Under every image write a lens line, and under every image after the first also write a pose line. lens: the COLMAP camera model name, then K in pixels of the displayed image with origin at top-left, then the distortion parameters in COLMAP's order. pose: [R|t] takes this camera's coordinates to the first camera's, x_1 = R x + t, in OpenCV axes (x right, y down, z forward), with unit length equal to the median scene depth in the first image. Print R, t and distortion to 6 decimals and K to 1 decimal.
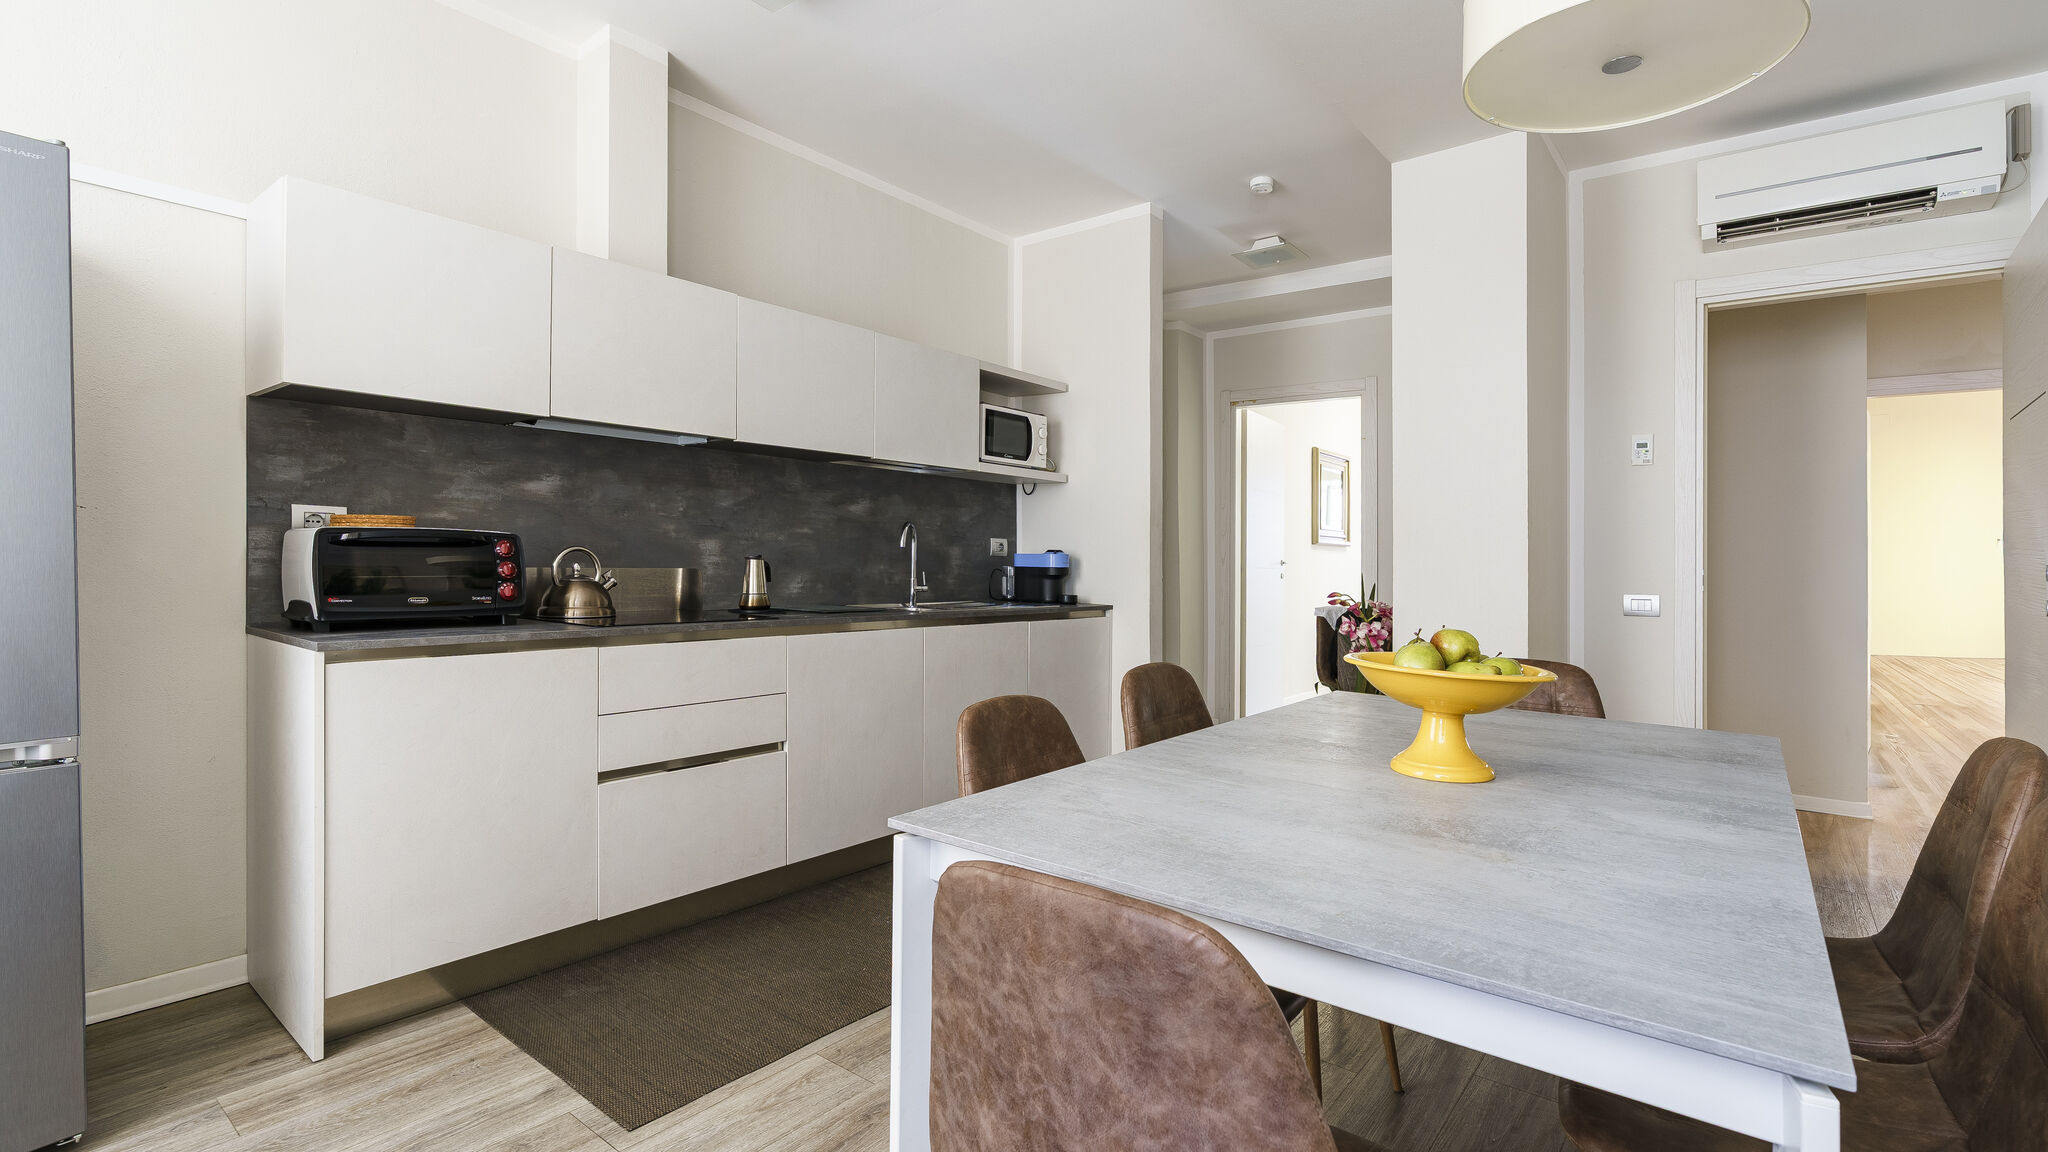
lens RADIAL K [[937.8, 0, 1029.1], [0, 937.8, 540.5], [0, 0, 1]] dist [0.000085, -0.000084]
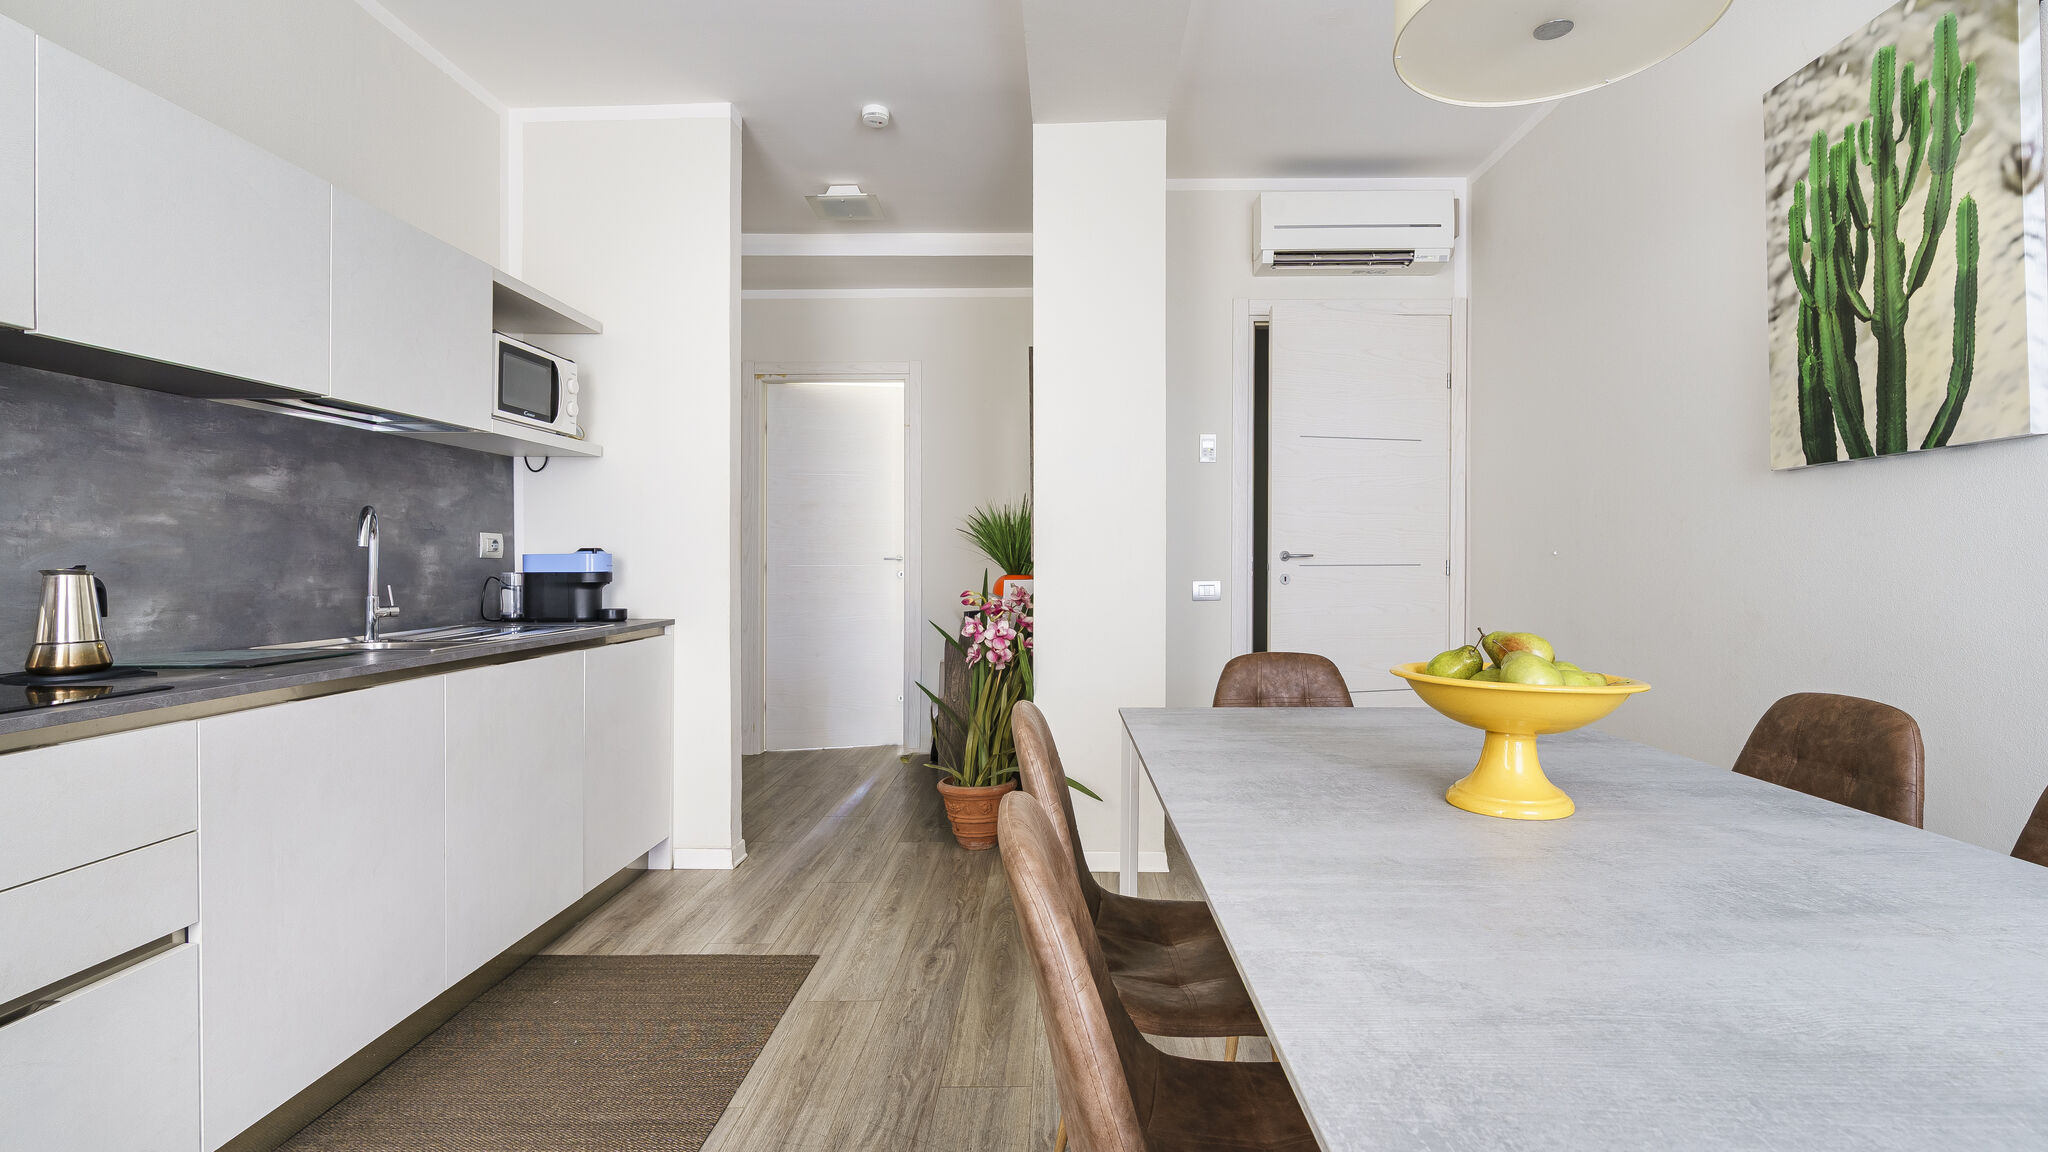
lens RADIAL K [[944.1, 0, 1051.2], [0, 944.1, 530.5], [0, 0, 1]] dist [-0.005049, 0.000360]
pose [[0.793191, -0.003366, 0.608964, -0.149734], [0.006930, 0.999970, -0.003500, 0.001617], [-0.608933, 0.006997, 0.793190, 0.225844]]
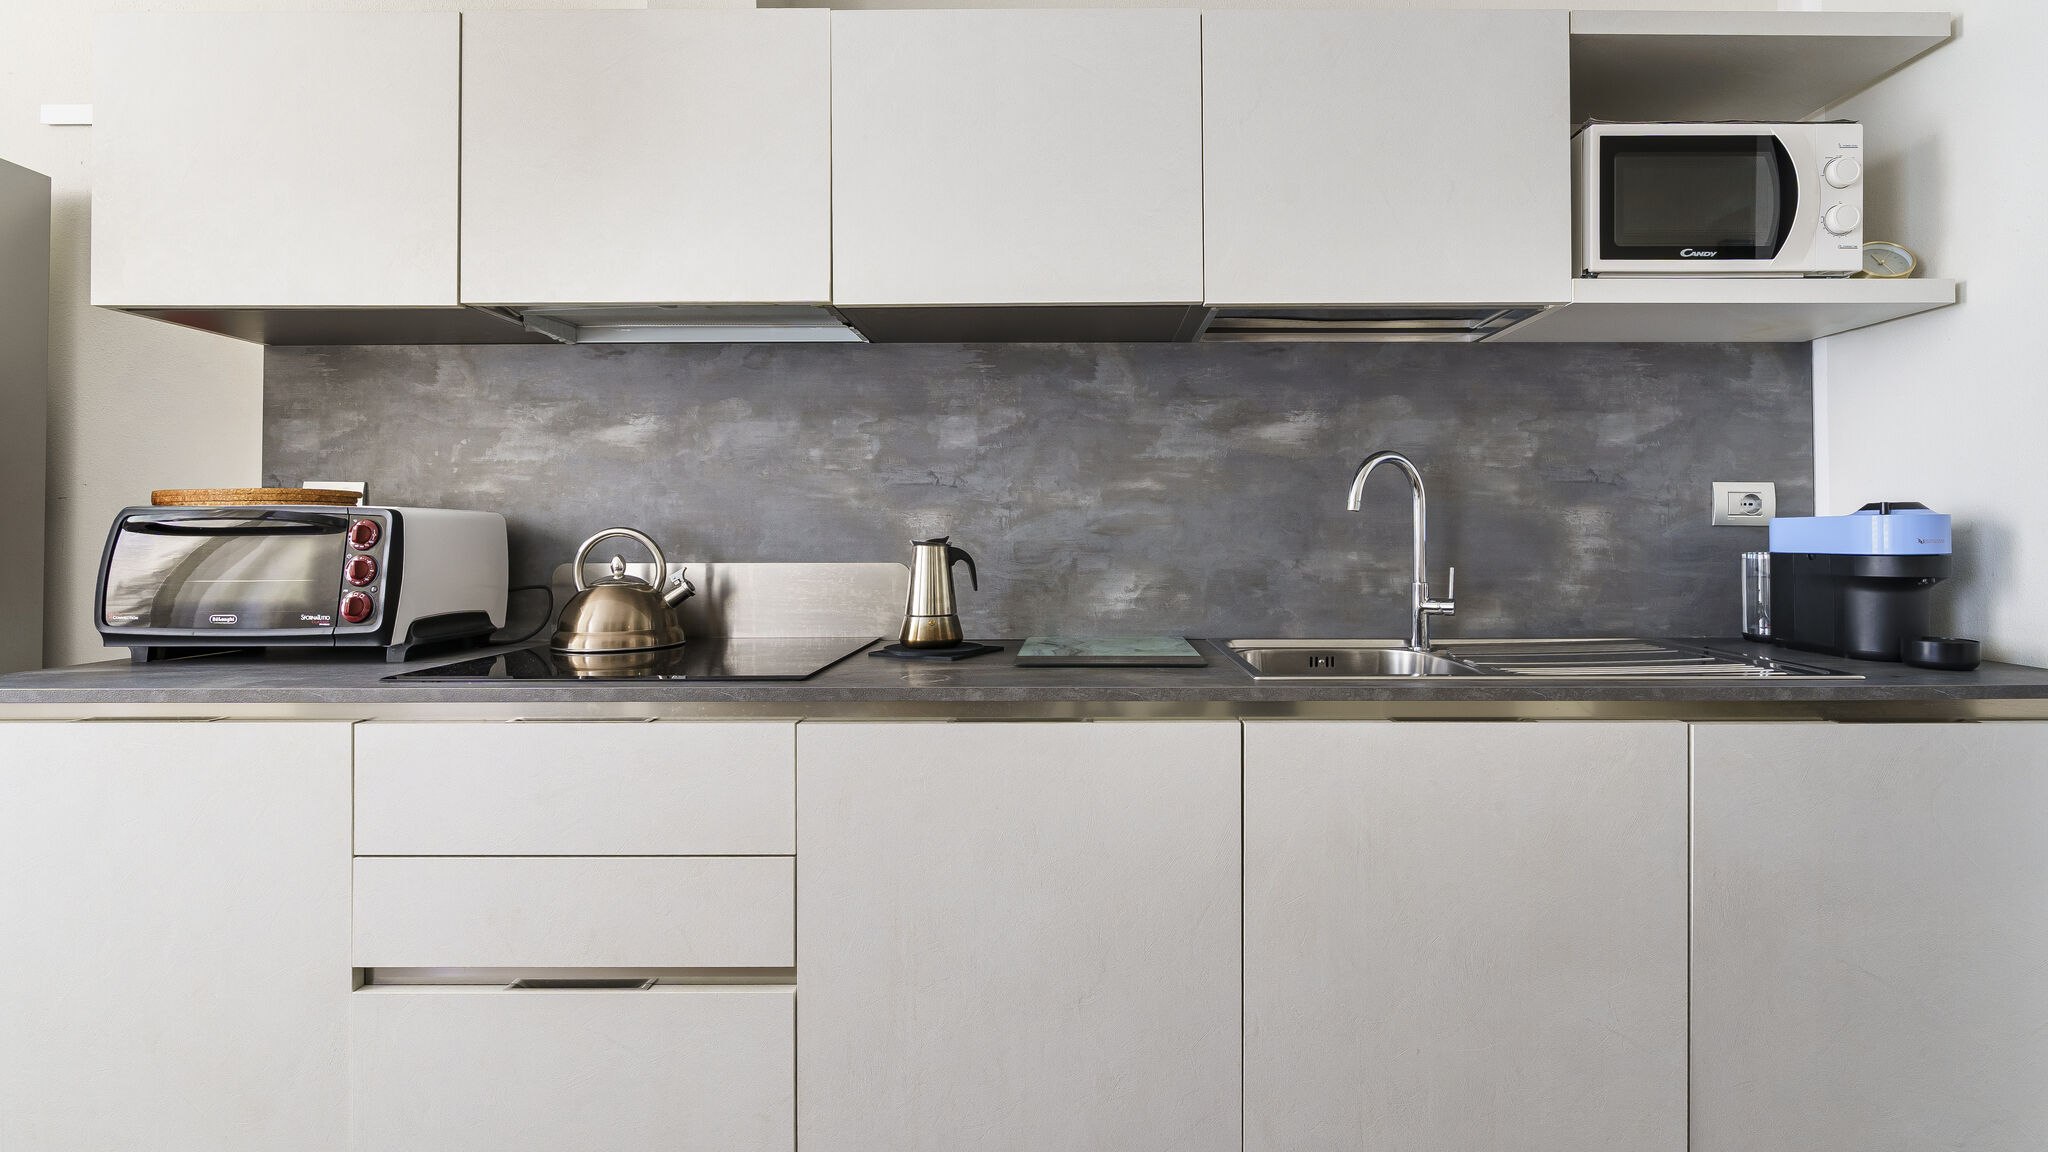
lens RADIAL K [[1006.9, 0, 1031.6], [0, 1006.9, 541.2], [0, 0, 1]] dist [-0.003712, -0.000246]
pose [[0.626566, -0.013736, -0.779248, 0.128087], [0.029981, 0.999529, 0.006487, 0.013051], [0.778792, -0.027427, 0.626683, 0.581825]]
